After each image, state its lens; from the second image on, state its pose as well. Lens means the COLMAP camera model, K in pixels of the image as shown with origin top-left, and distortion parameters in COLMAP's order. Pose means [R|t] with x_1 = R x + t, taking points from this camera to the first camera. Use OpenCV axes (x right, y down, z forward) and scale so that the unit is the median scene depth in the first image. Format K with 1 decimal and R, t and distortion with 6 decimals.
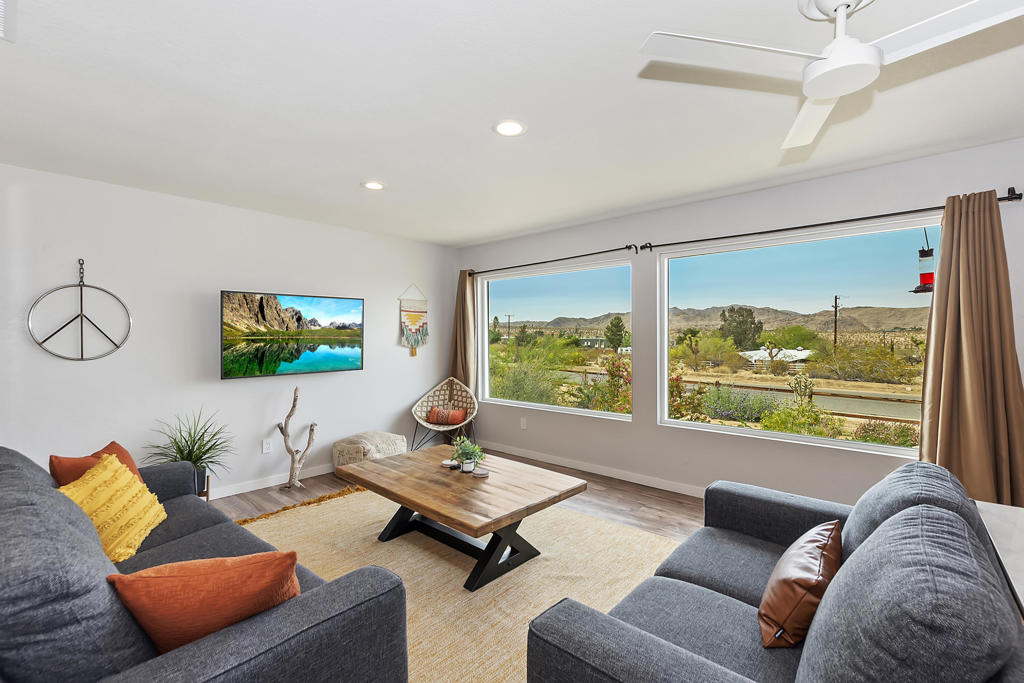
lens RADIAL K [[453.8, 0, 512.0], [0, 453.8, 341.5], [0, 0, 1]] dist [-0.001076, -0.000239]
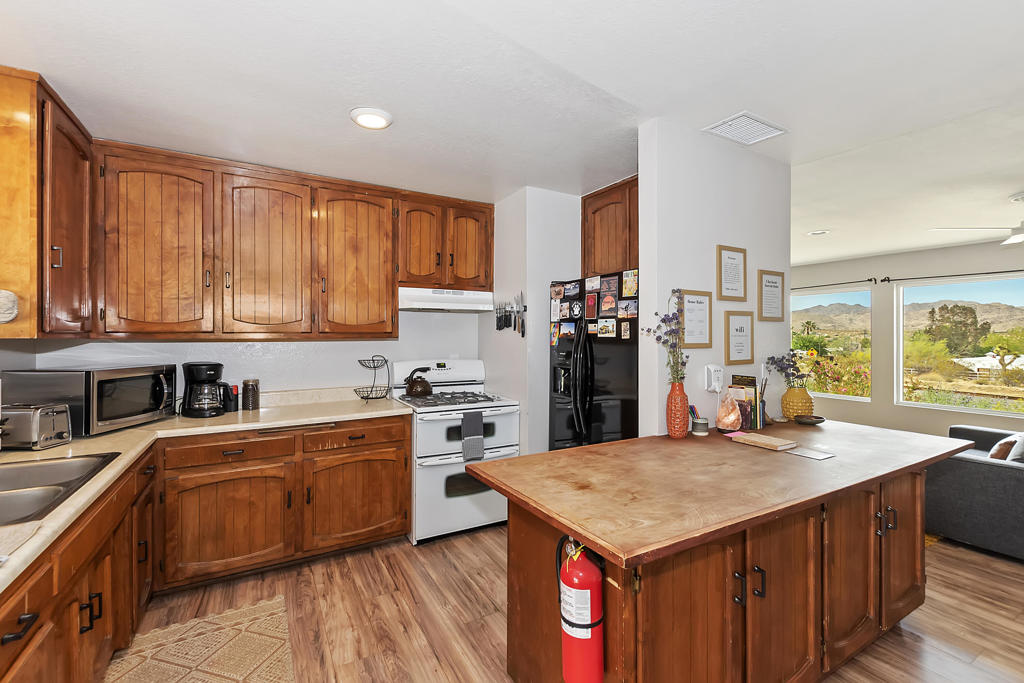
lens RADIAL K [[445.3, 0, 514.3], [0, 445.3, 335.5], [0, 0, 1]] dist [0.001060, 0.000110]
pose [[0.951421, 0.008859, -0.307764, -0.312067], [-0.012697, 0.999865, -0.010471, -0.001820], [0.307630, 0.013870, 0.951405, -0.567099]]
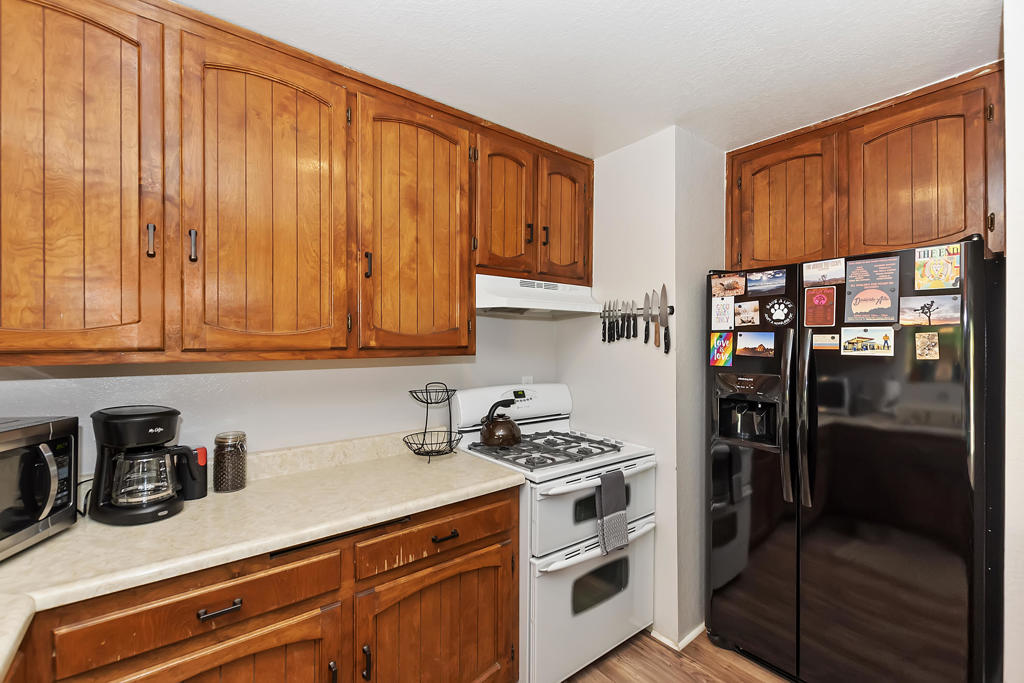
lens RADIAL K [[441.3, 0, 514.4], [0, 441.3, 344.2], [0, 0, 1]] dist [-0.001256, -0.000802]
pose [[0.985951, 0.009104, -0.166784, -0.570302], [-0.010844, 0.999896, -0.009529, -0.009661], [0.166680, 0.011204, 0.985947, -0.393053]]
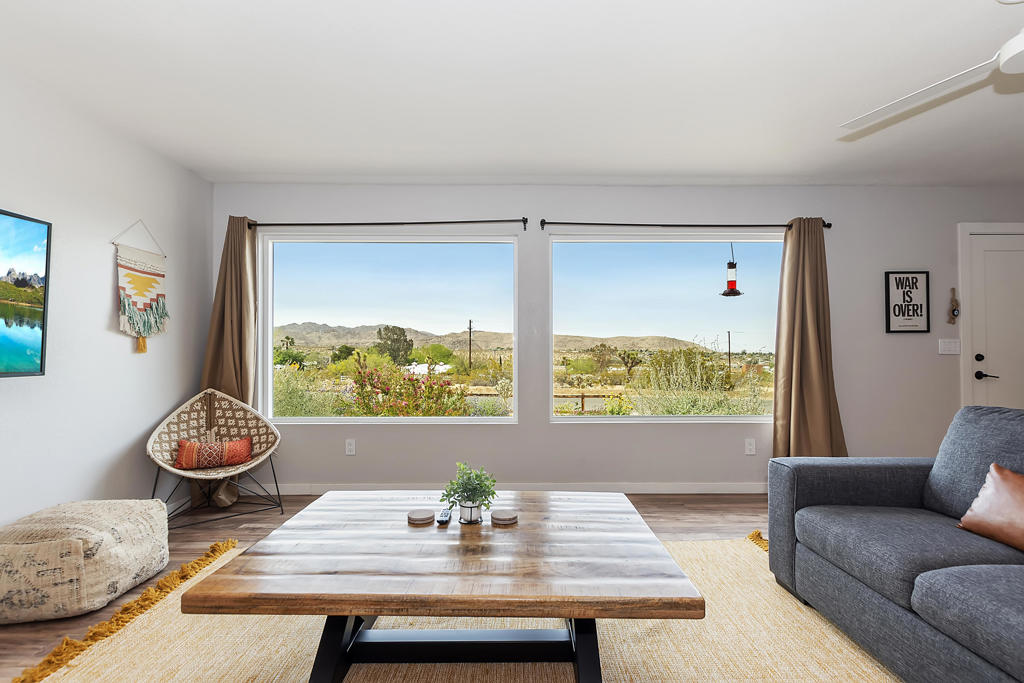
lens RADIAL K [[452.3, 0, 518.5], [0, 452.3, 349.9], [0, 0, 1]] dist [0.000416, -0.000028]
pose [[0.734256, 0.009231, 0.678810, -0.272547], [0.004146, 0.999828, -0.018081, 0.044239], [-0.678860, 0.016091, 0.734091, 0.311326]]
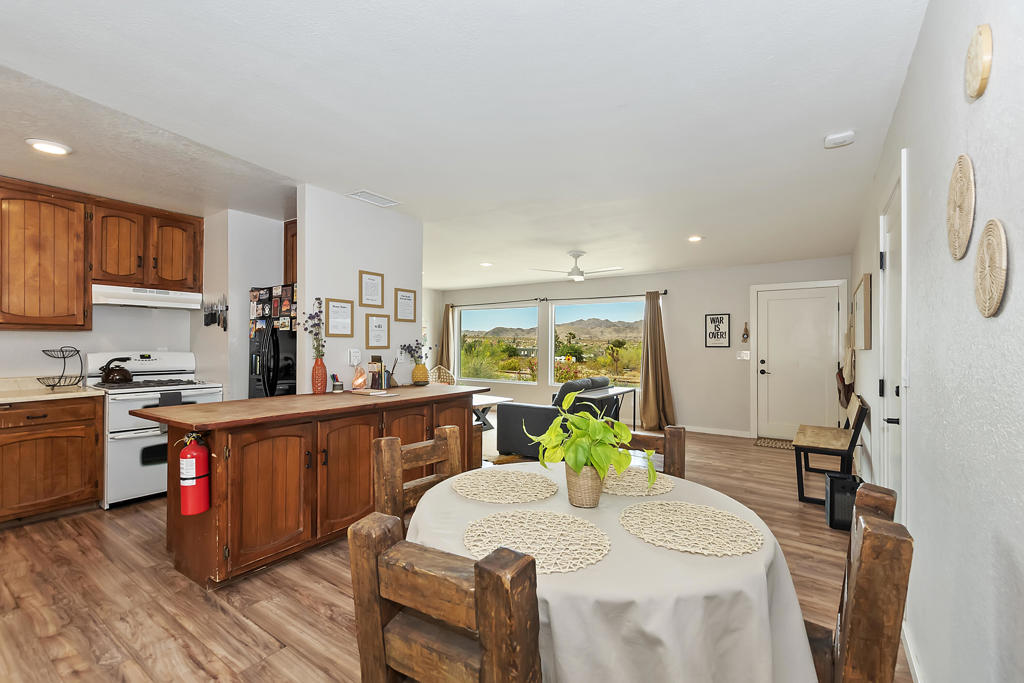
lens RADIAL K [[441.3, 0, 514.4], [0, 441.3, 344.2], [0, 0, 1]] dist [-0.001256, -0.000802]
pose [[0.989923, 0.012387, 0.141062, -0.100660], [-0.010362, 0.999833, -0.015076, 0.022898], [-0.141225, 0.013463, 0.989886, -0.796724]]
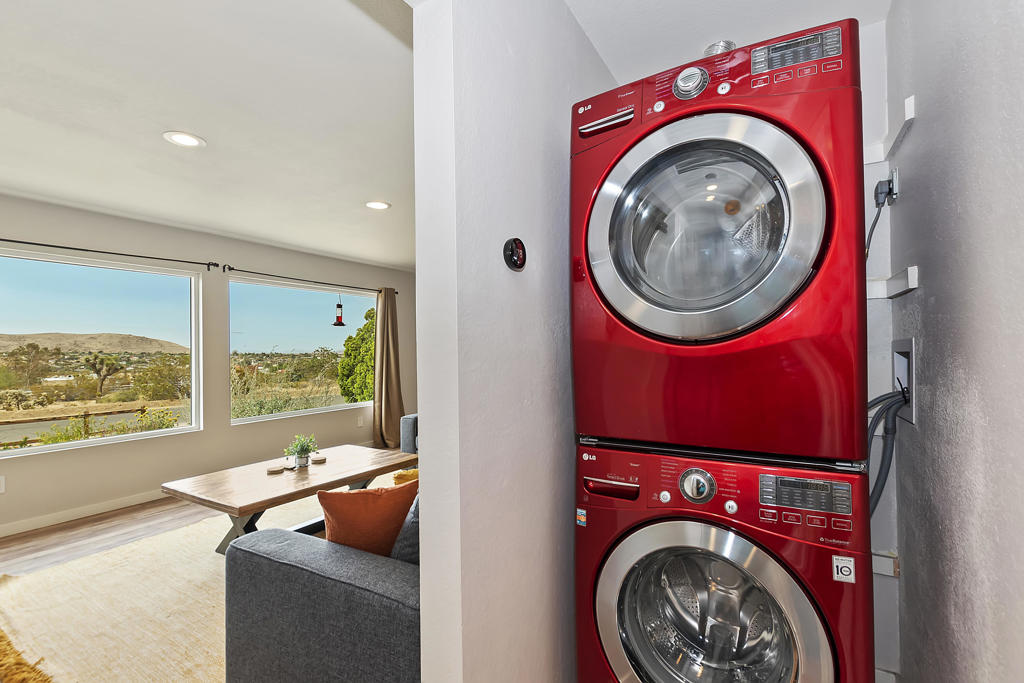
lens RADIAL K [[453.8, 0, 512.0], [0, 453.8, 341.5], [0, 0, 1]] dist [-0.001076, -0.000239]
pose [[-0.186199, 0.024837, 0.982198, -0.748005], [0.026595, 0.999442, -0.020231, 0.011930], [-0.982152, 0.022355, -0.186755, 0.419087]]
